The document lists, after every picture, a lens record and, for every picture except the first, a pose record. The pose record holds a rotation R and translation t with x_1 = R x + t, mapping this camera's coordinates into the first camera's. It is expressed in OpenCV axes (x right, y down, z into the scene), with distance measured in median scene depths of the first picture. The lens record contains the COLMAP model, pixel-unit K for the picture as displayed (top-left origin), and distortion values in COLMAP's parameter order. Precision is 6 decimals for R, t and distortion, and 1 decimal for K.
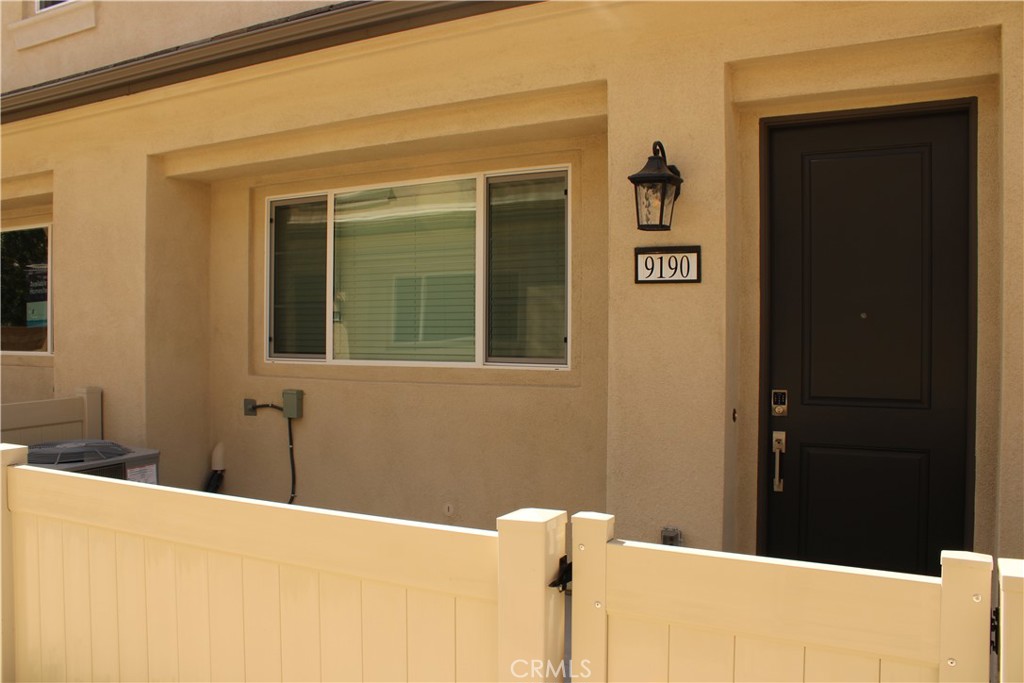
lens RADIAL K [[845.8, 0, 486.3], [0, 845.8, 340.9], [0, 0, 1]] dist [-0.153088, 0.128733]
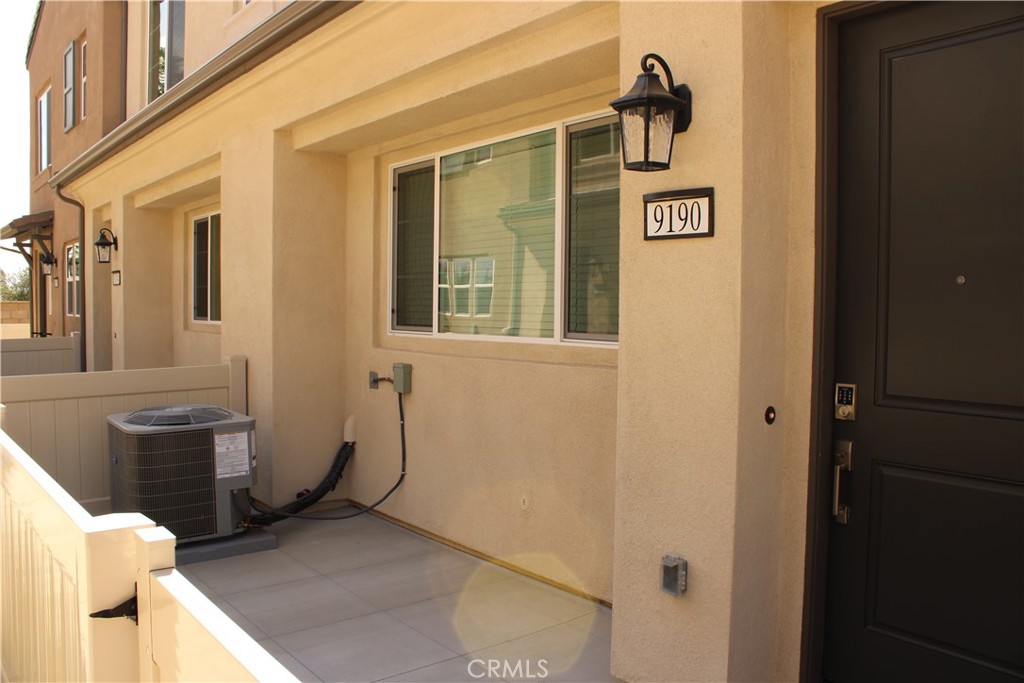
lens RADIAL K [[845.8, 0, 486.3], [0, 845.8, 340.9], [0, 0, 1]] dist [-0.153088, 0.128733]
pose [[0.916498, 0.021403, -0.399467, 0.275523], [-0.010375, 0.999504, 0.029750, 0.002839], [0.399905, -0.023121, 0.916265, 0.171016]]
